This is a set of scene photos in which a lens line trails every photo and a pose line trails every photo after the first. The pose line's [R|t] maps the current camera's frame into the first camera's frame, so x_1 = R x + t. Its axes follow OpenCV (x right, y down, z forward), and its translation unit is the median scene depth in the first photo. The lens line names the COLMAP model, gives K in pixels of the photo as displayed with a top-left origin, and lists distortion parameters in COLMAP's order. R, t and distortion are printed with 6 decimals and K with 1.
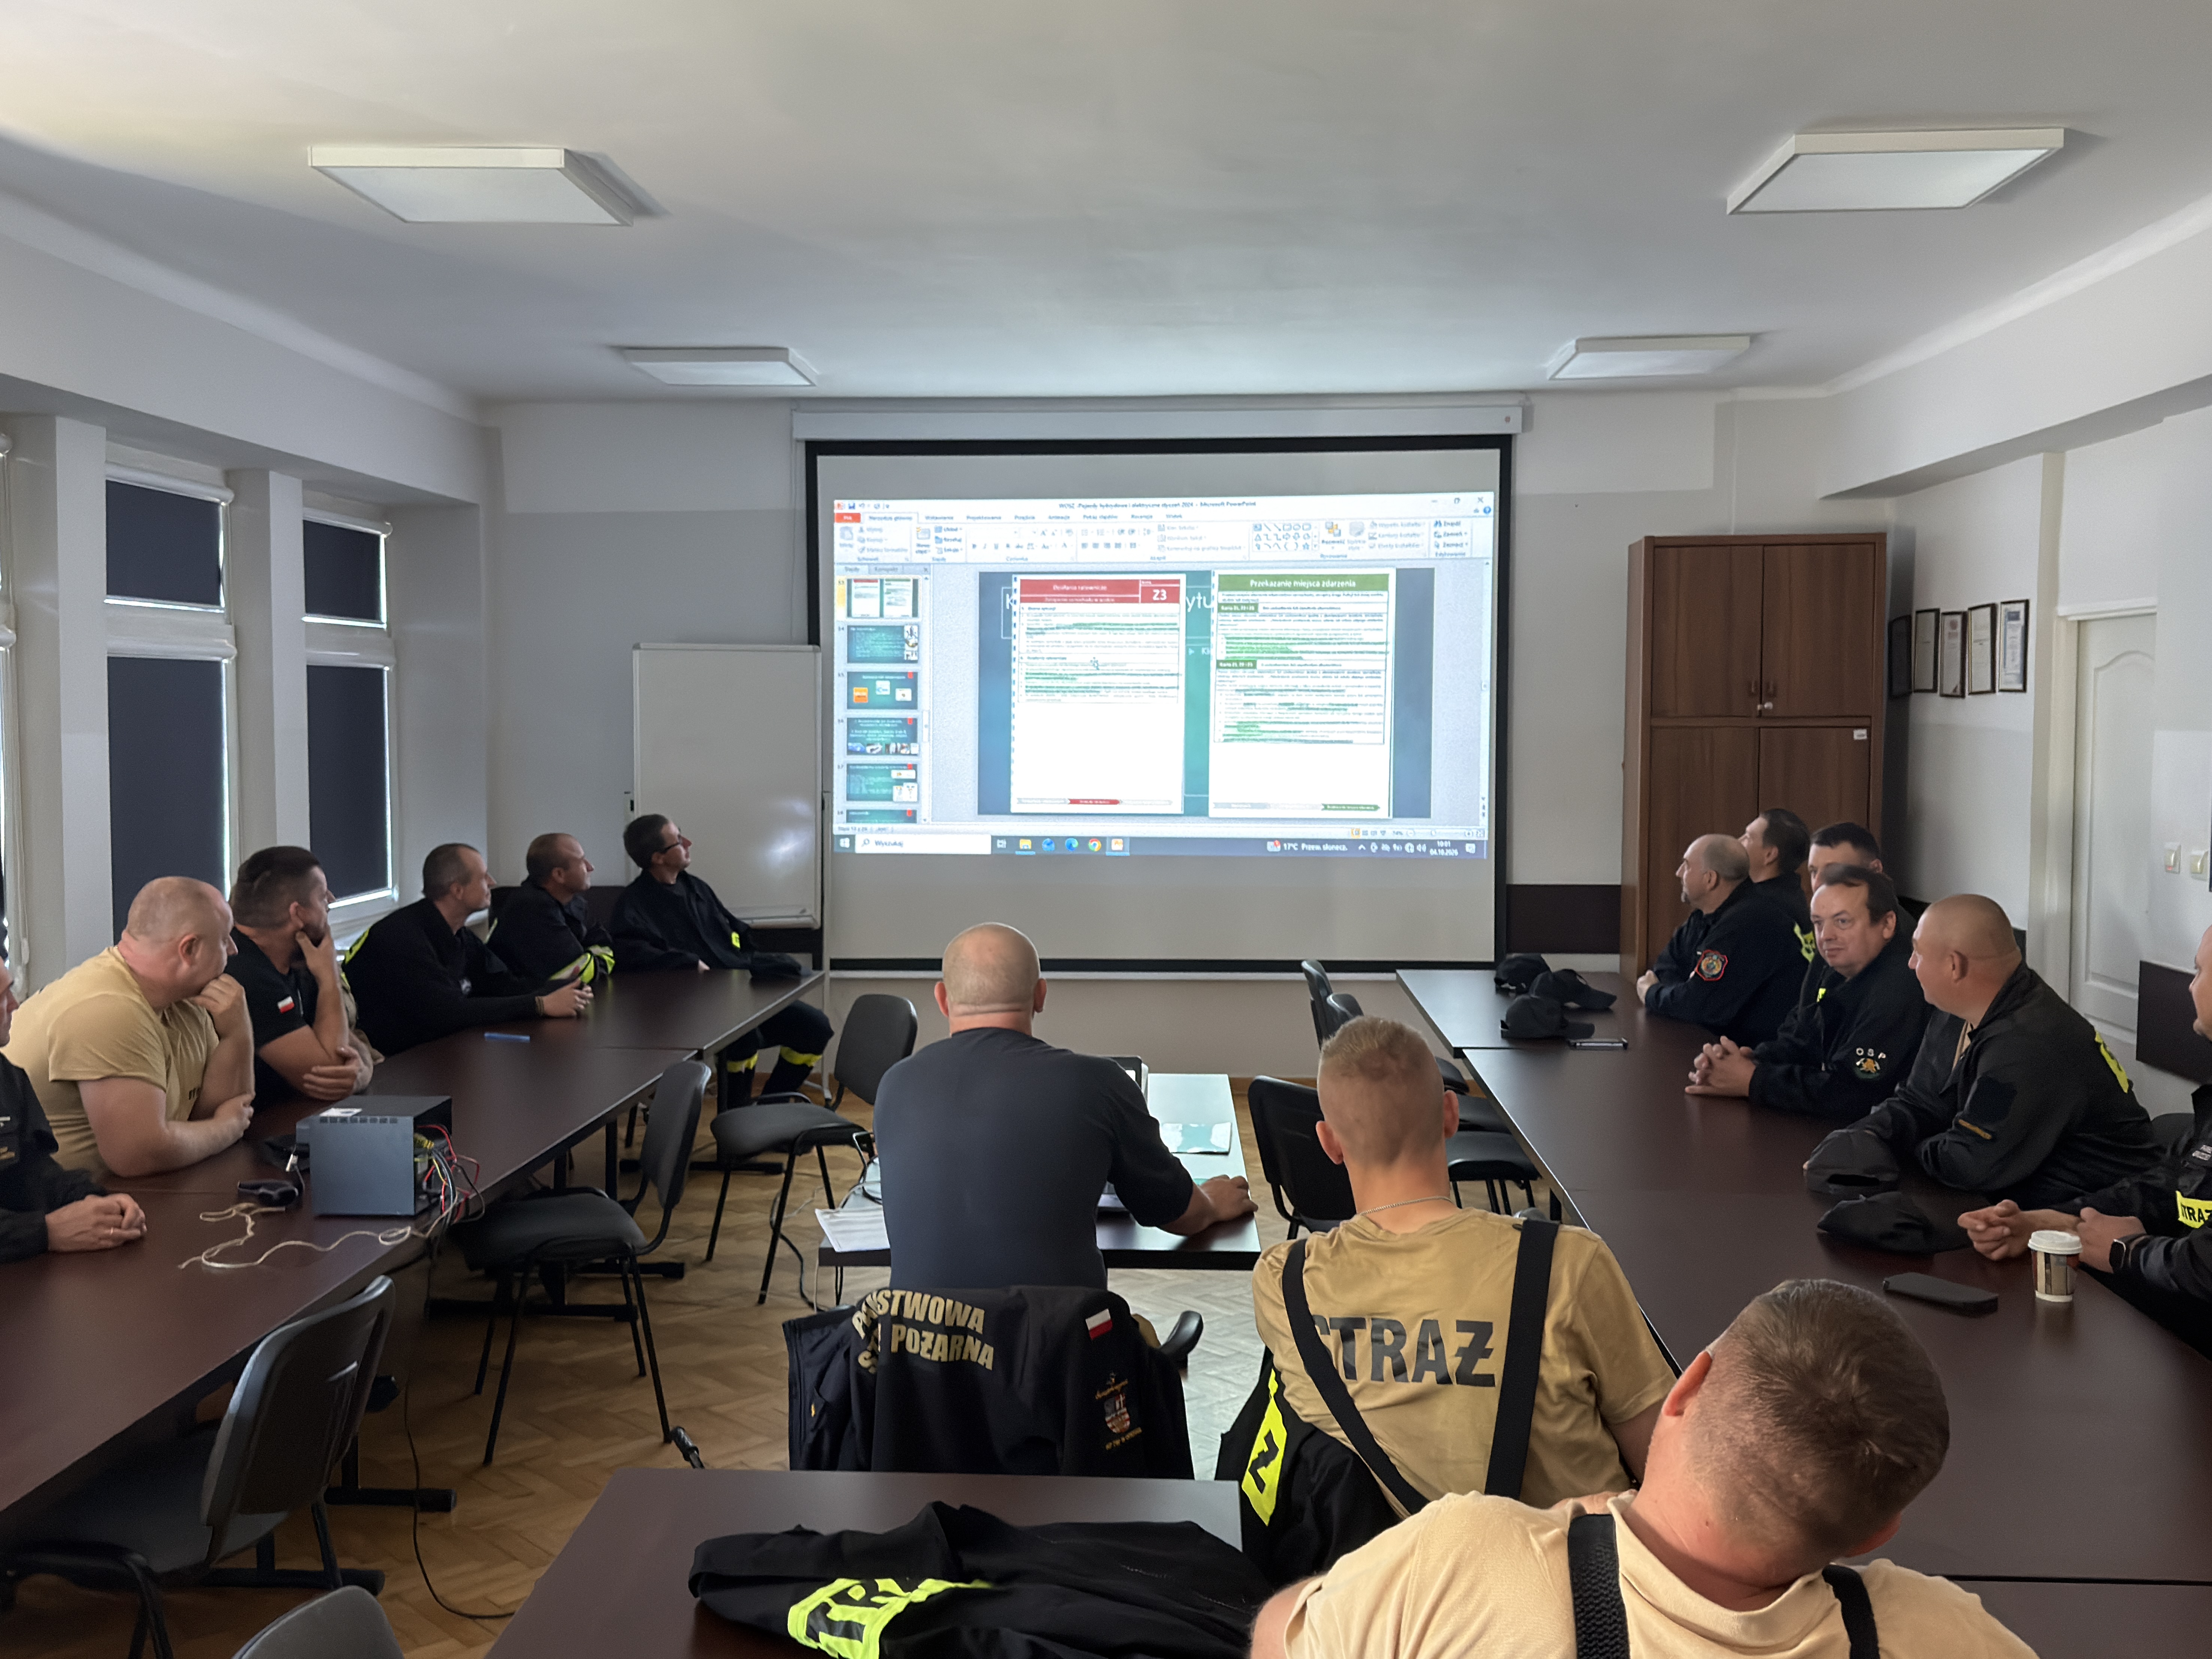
lens RADIAL K [[2137.5, 0, 1068.0], [0, 2137.5, 818.4], [0, 0, 1]] dist [0.246102, -0.615192]
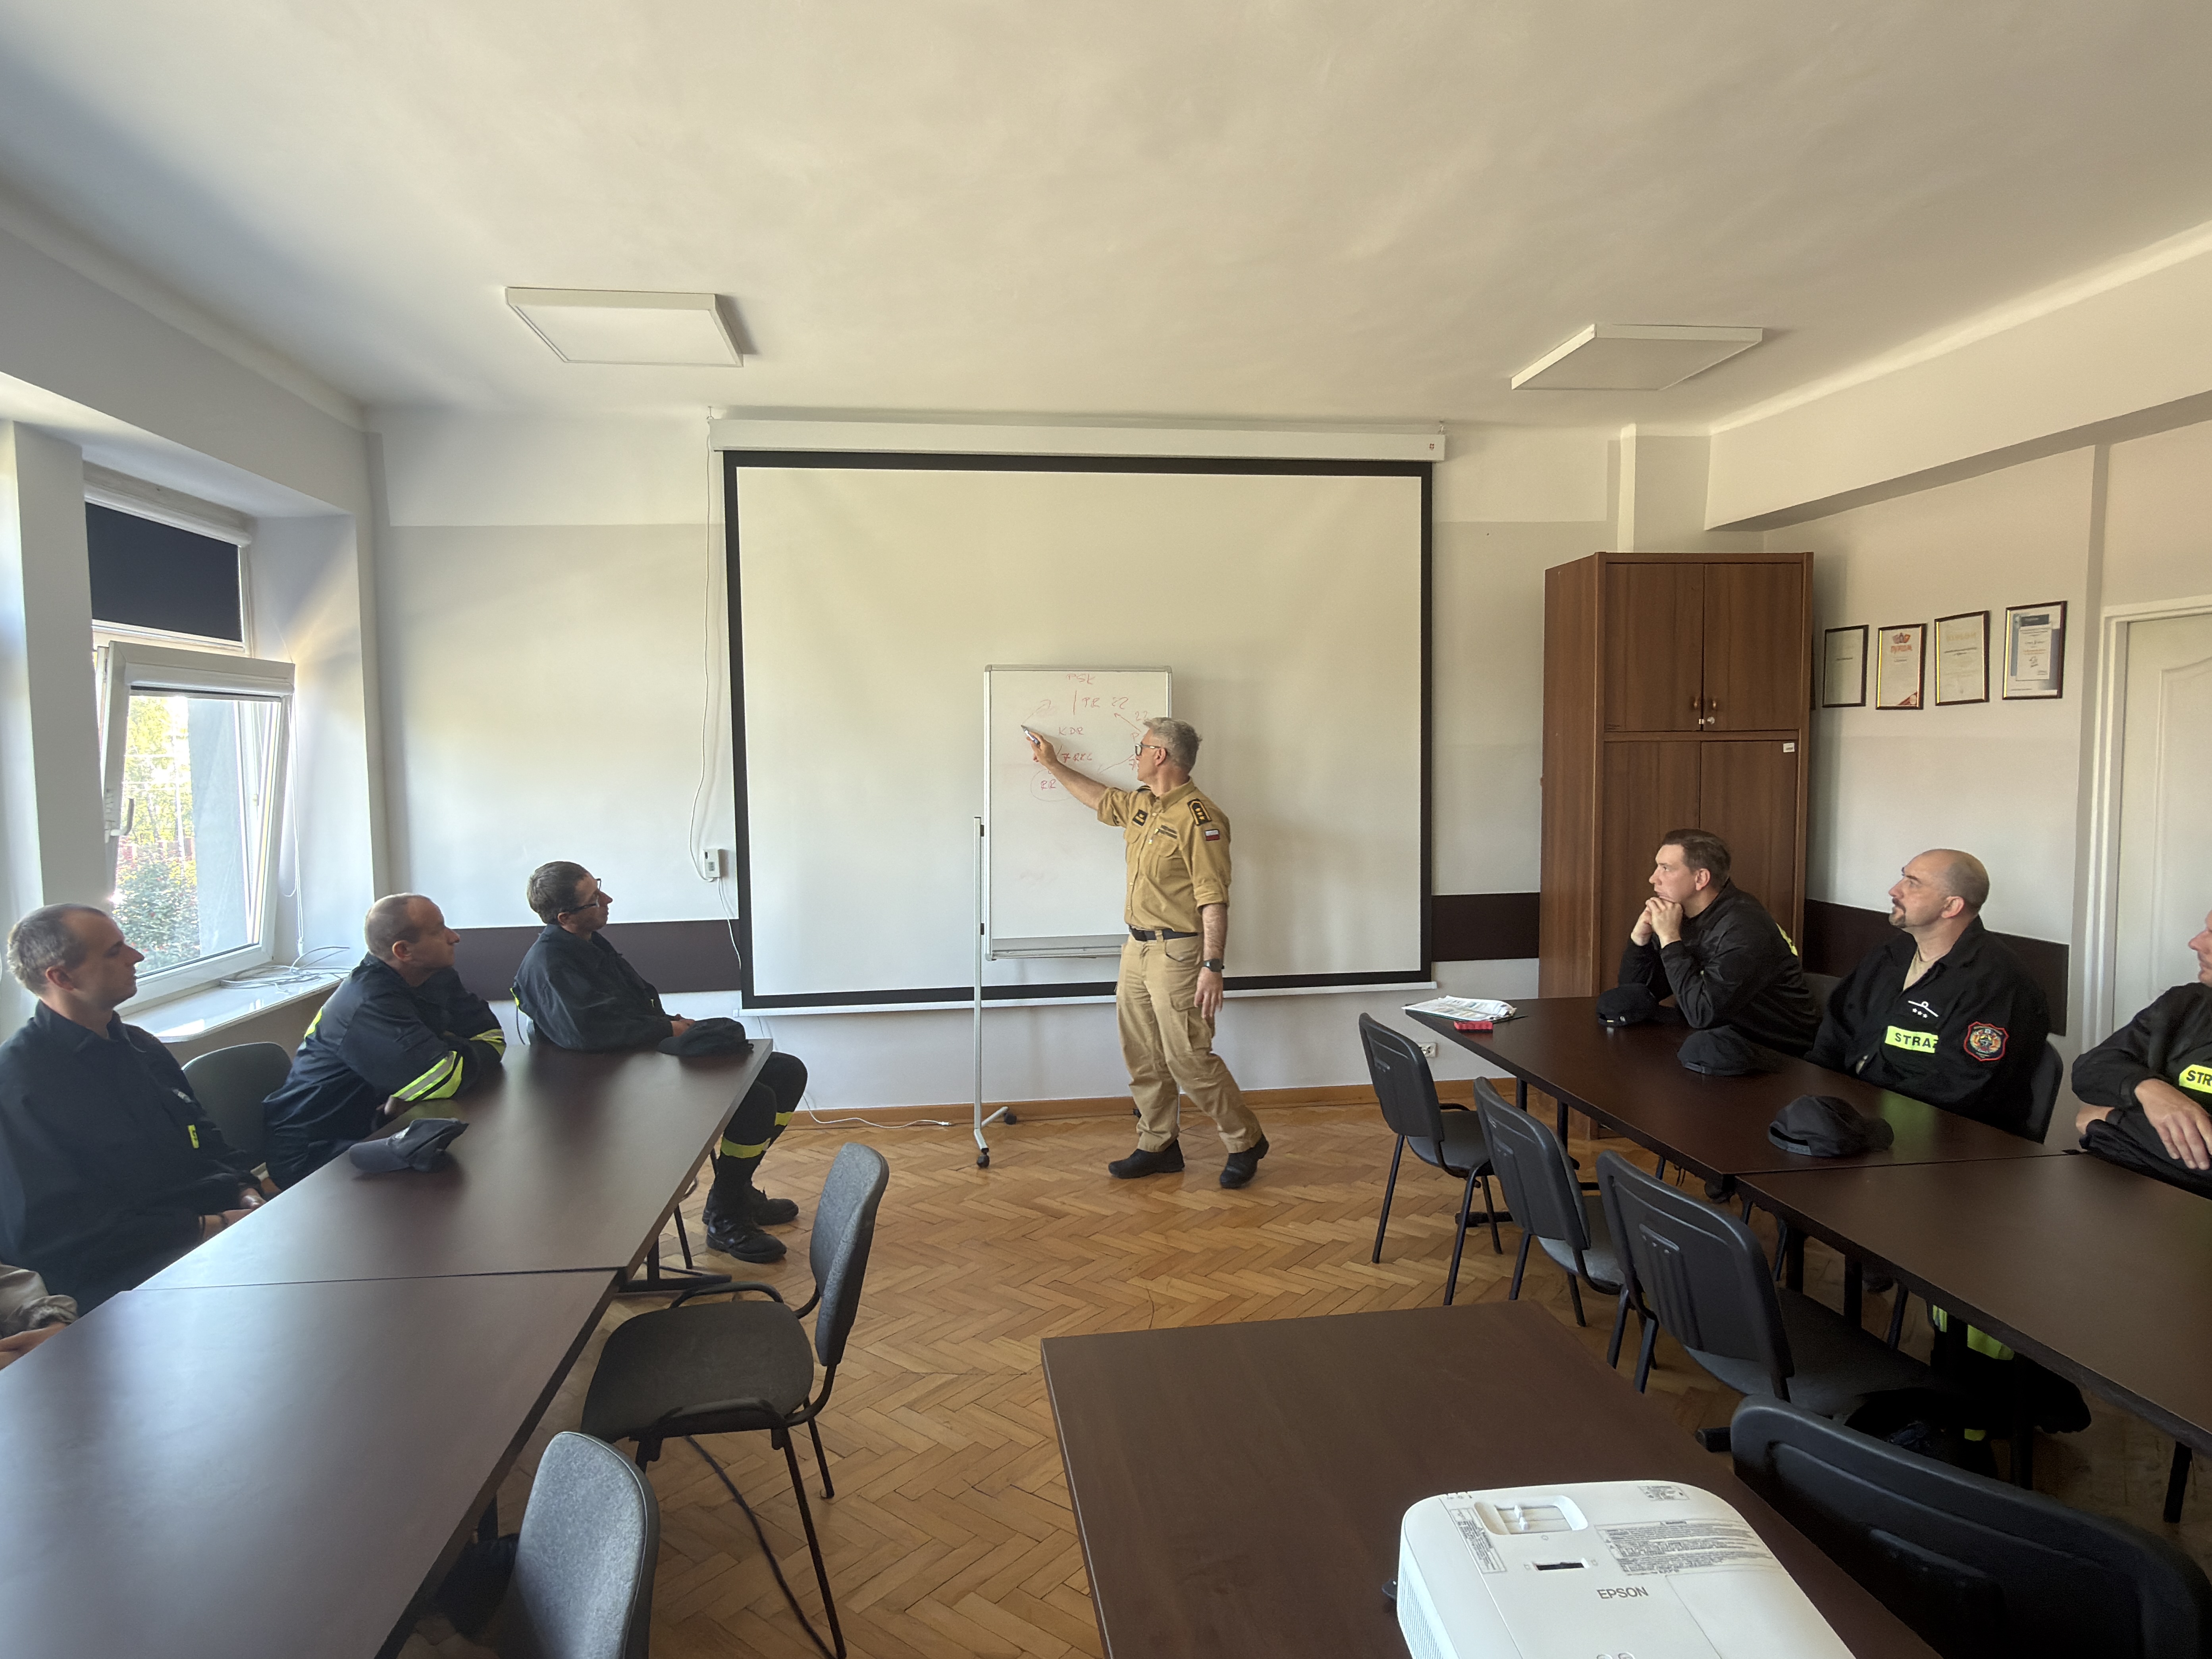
lens RADIAL K [[1275.6, 0, 1106.0], [0, 1275.6, 829.5], [0, 0, 1]] dist [0.000240, 0.000395]
pose [[0.982964, -0.025394, 0.182035, -0.068251], [0.022795, 0.999606, 0.016355, -0.016450], [-0.182378, -0.011927, 0.983156, 0.457450]]
